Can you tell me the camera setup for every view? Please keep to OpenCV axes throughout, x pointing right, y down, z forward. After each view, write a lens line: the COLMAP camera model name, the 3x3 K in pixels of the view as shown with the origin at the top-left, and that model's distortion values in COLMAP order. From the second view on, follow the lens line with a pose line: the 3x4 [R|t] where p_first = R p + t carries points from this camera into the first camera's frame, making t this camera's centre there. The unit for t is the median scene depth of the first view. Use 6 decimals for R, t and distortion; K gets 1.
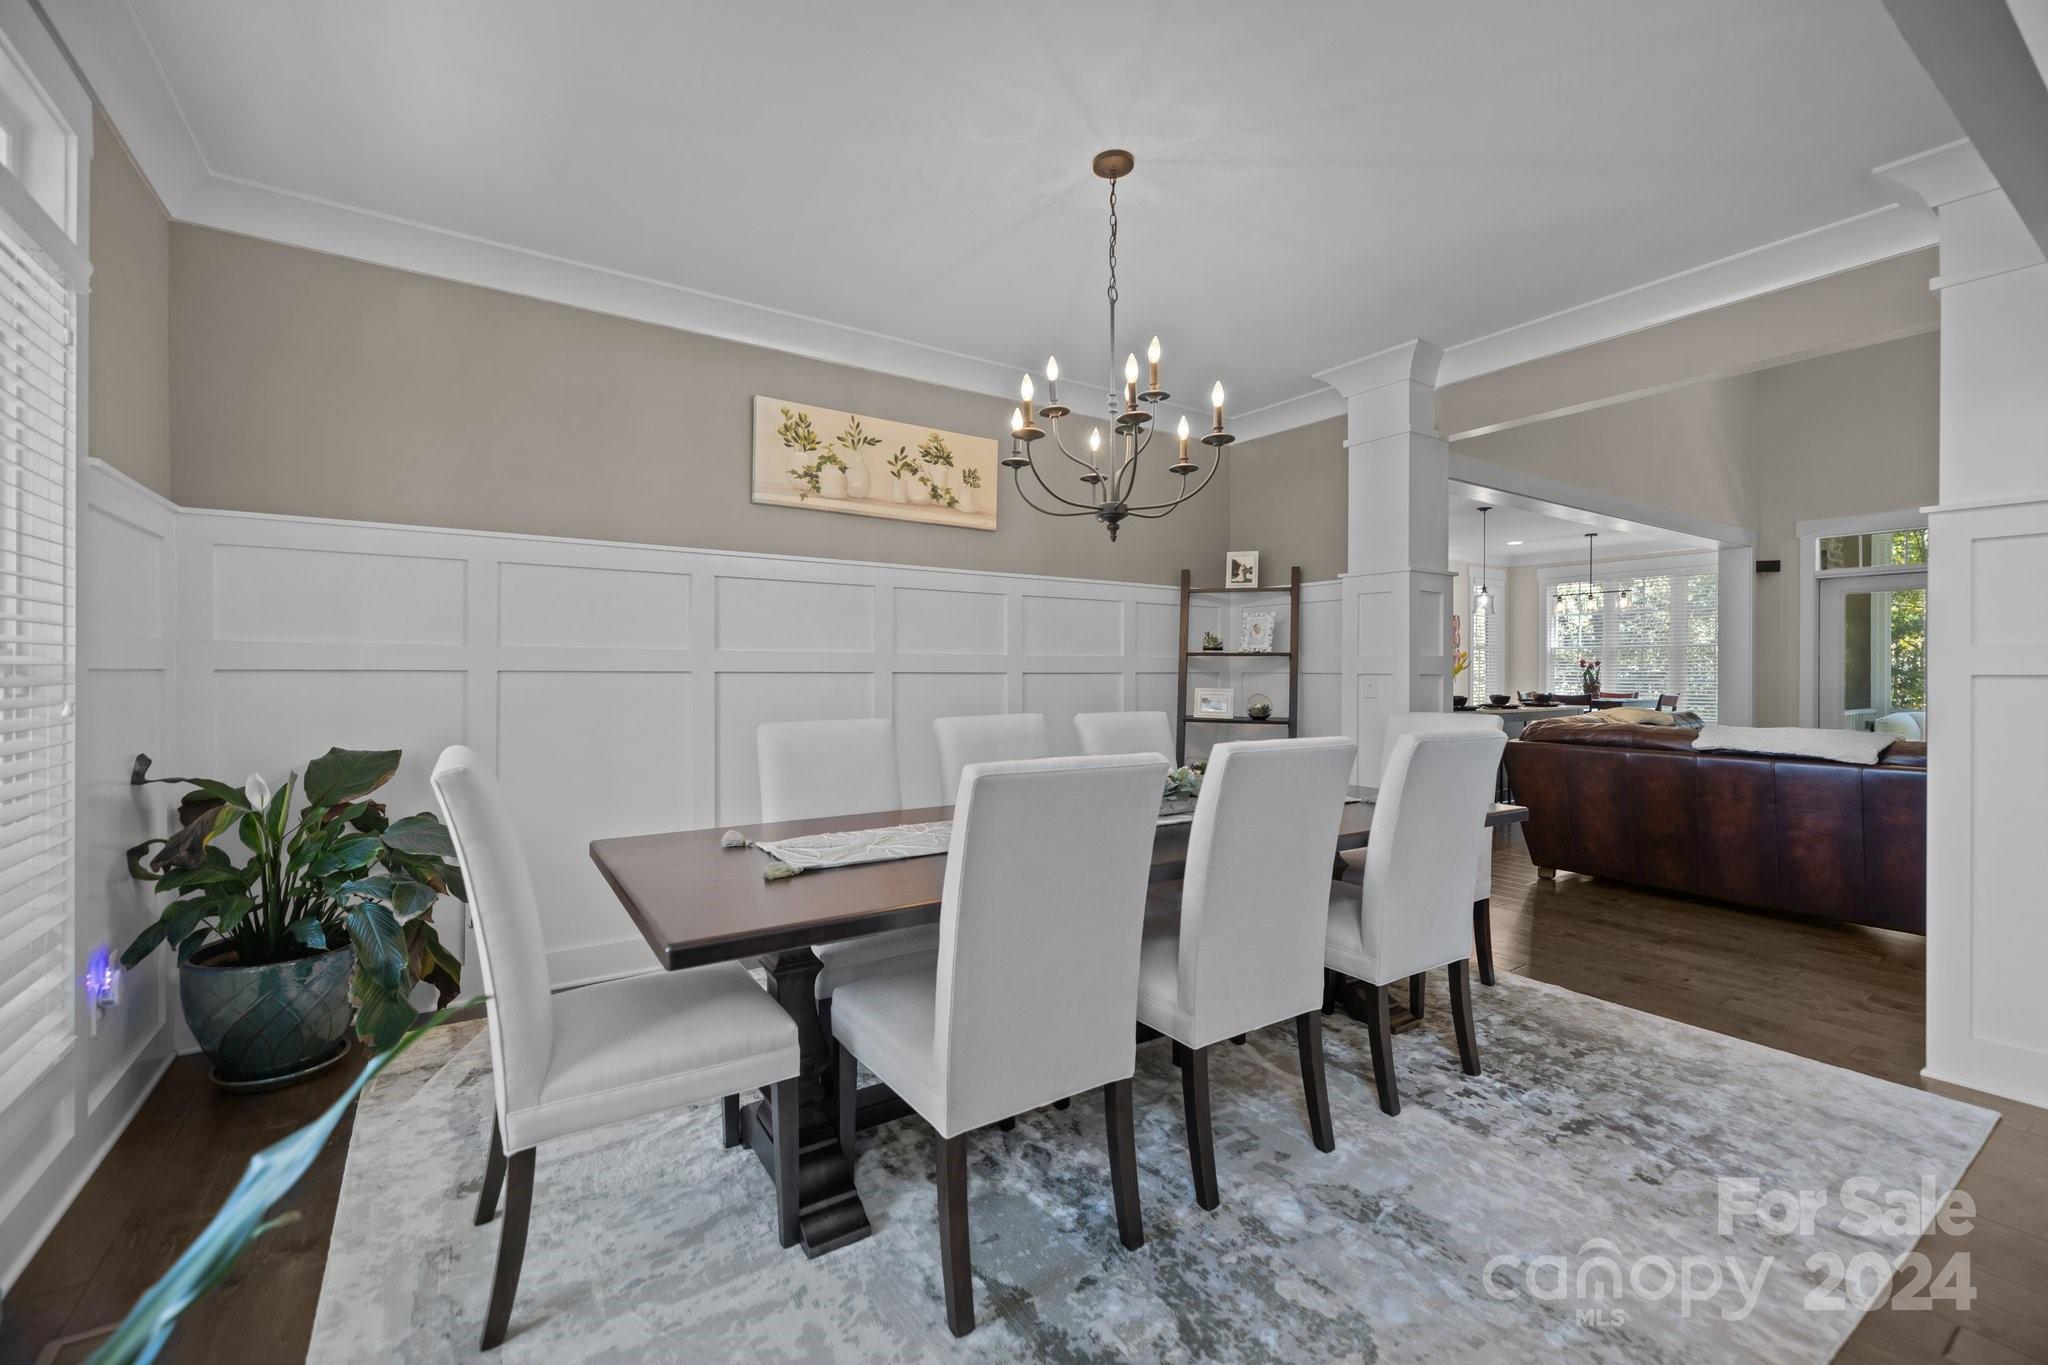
lens RADIAL K [[860.7, 0, 1021.1], [0, 860.7, 671.2], [0, 0, 1]] dist [-0.001456, -0.000242]
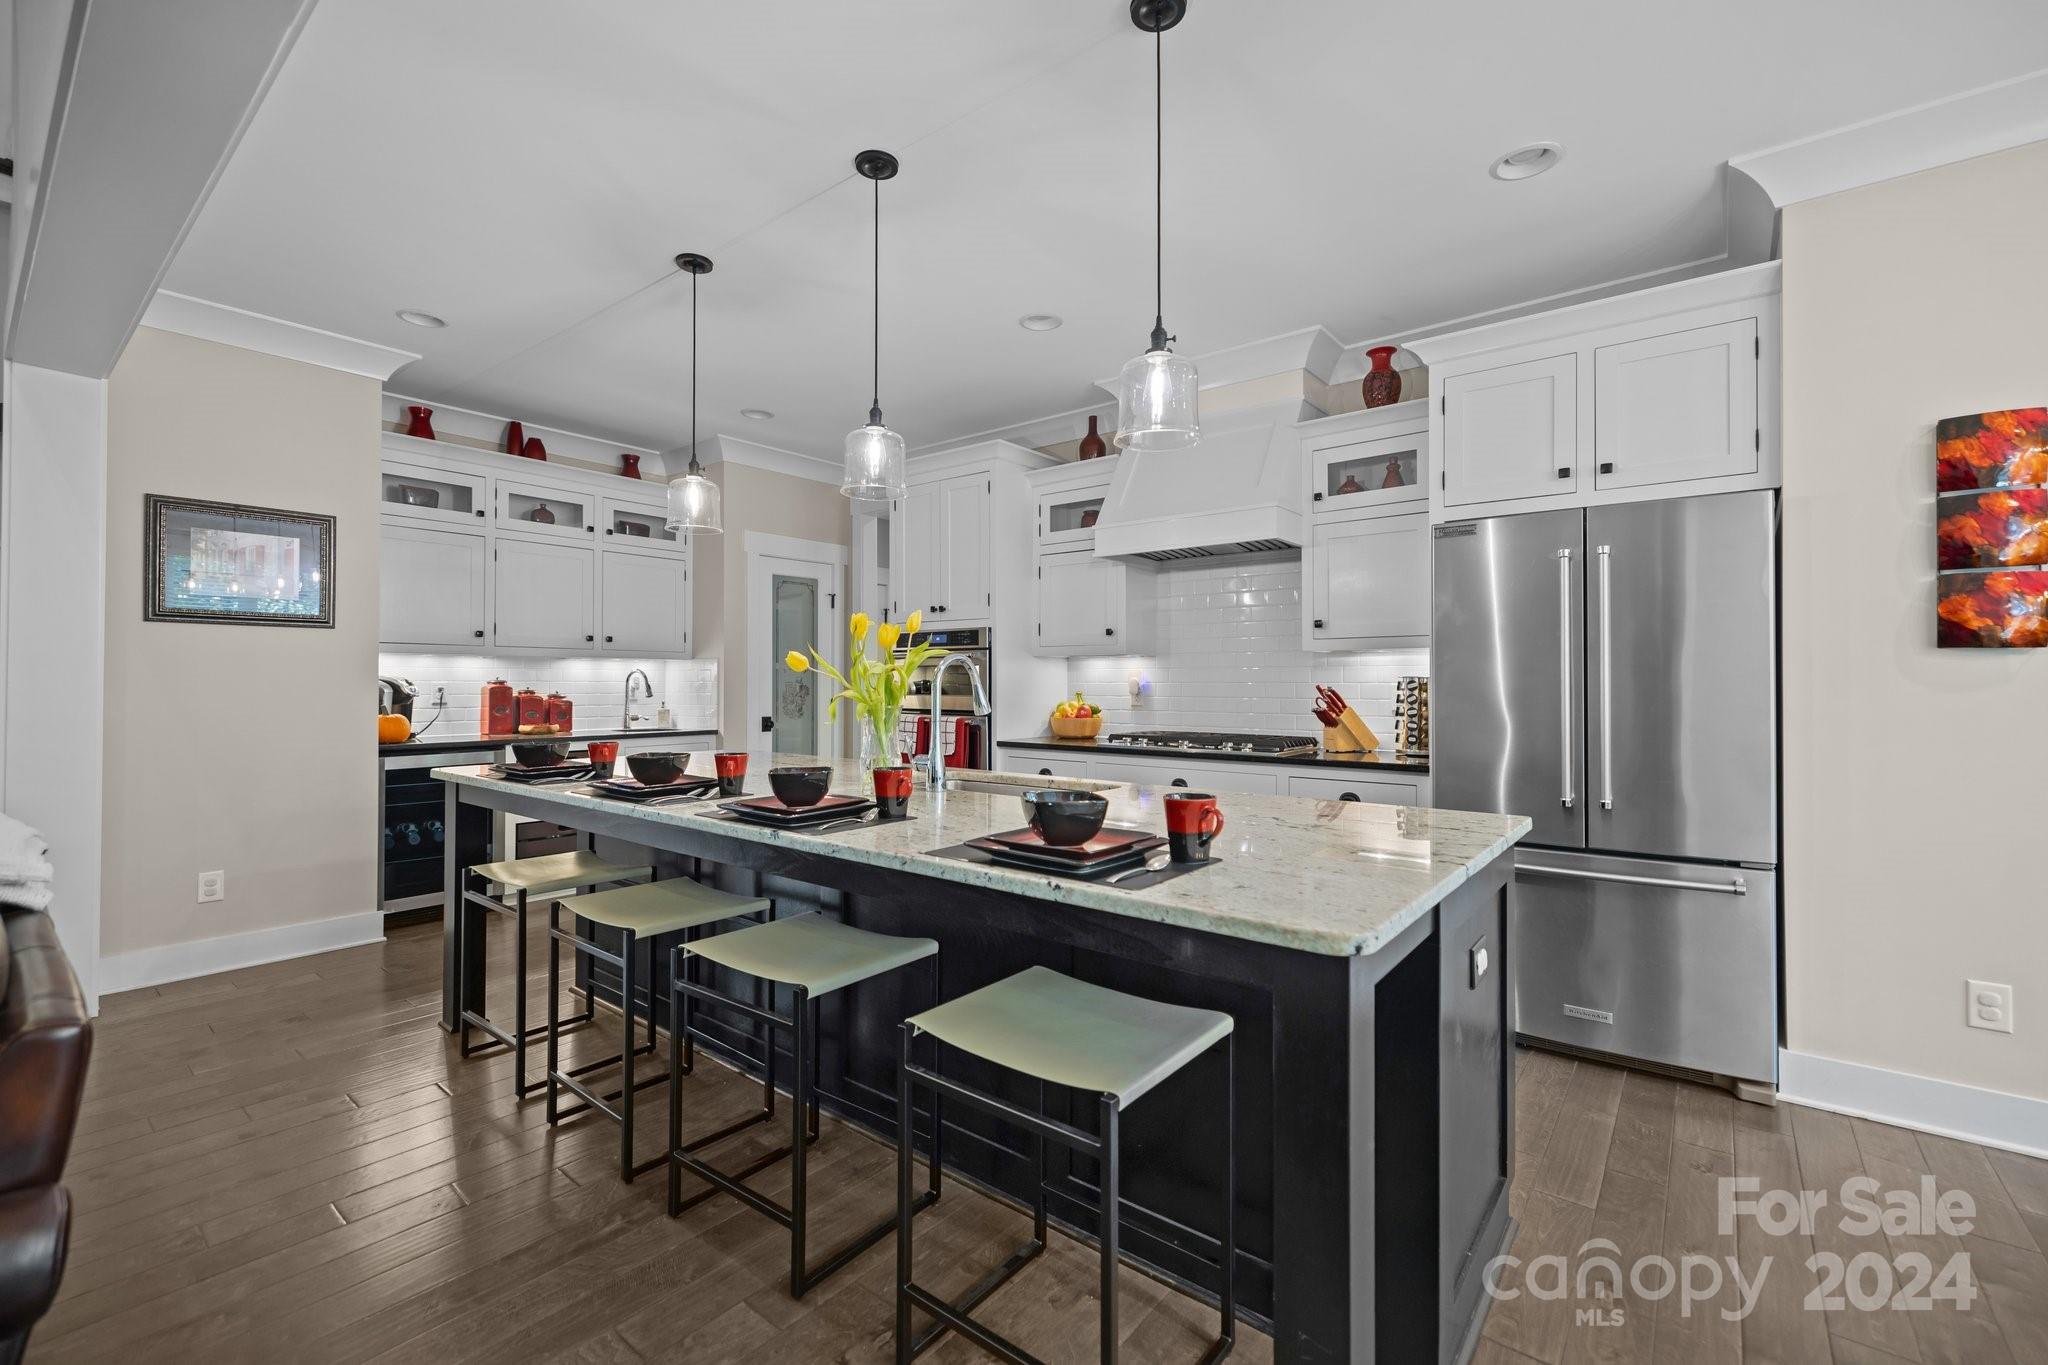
lens RADIAL K [[869.6, 0, 1017.7], [0, 869.6, 680.3], [0, 0, 1]] dist [0.000420, 0.000348]
pose [[0.302712, -0.004667, -0.953071, 1.494489], [-0.000532, 0.999987, -0.005066, 0.004590], [0.953082, 0.002040, 0.302706, 1.752146]]
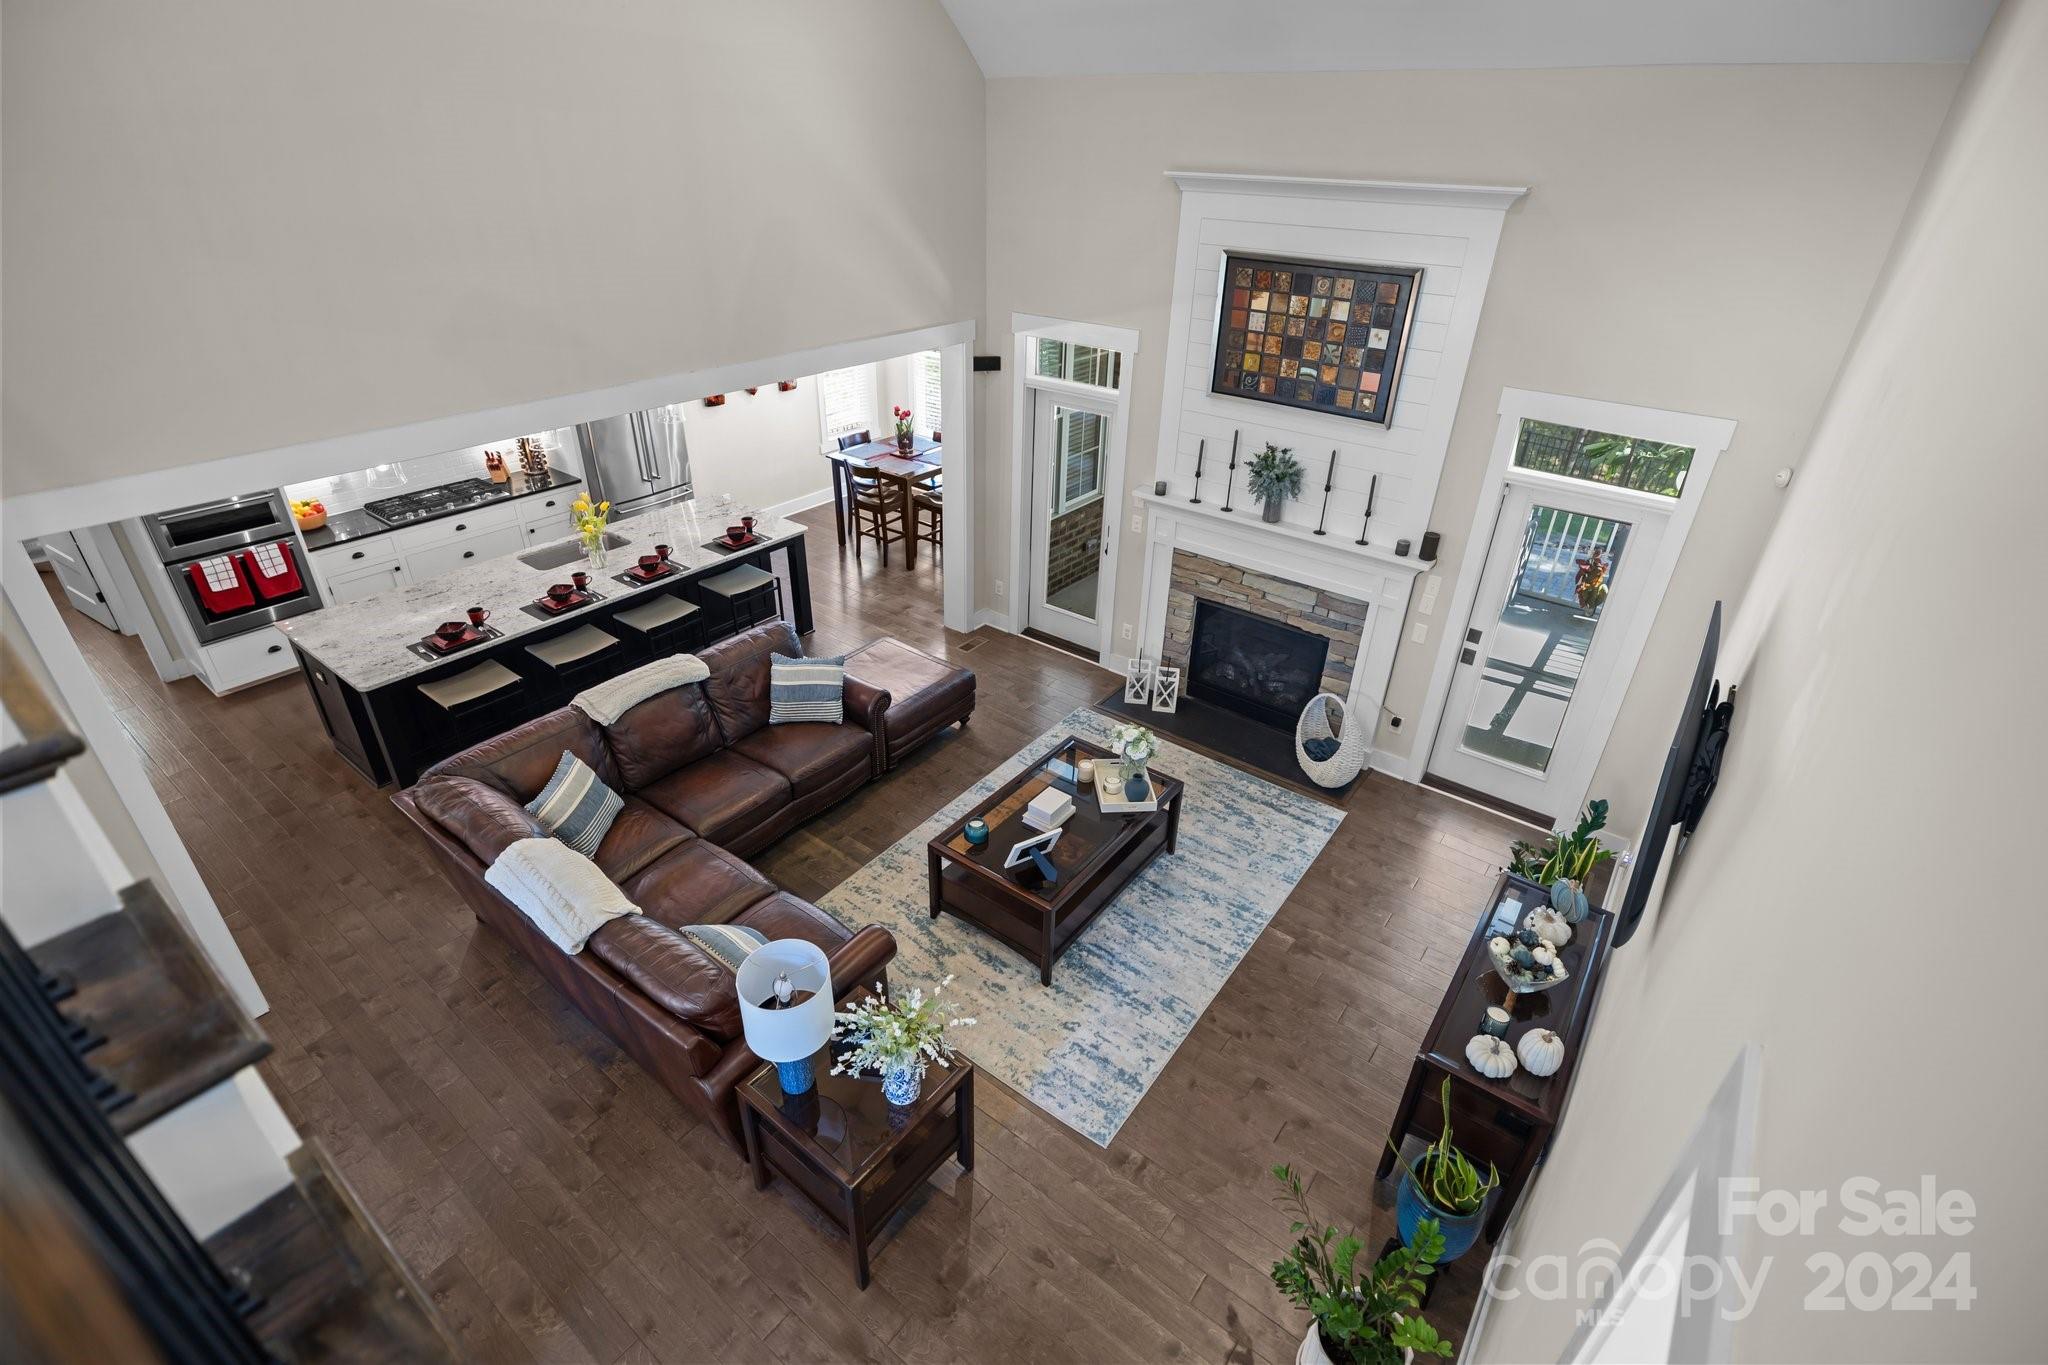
lens RADIAL K [[946.6, 0, 1030.3], [0, 946.6, 690.0], [0, 0, 1]] dist [-0.008863, -0.000079]
pose [[0.943215, -0.148339, 0.297222, 1.090546], [-0.023414, 0.862840, 0.504935, -0.573767], [-0.331356, -0.483221, 0.810371, 0.185738]]
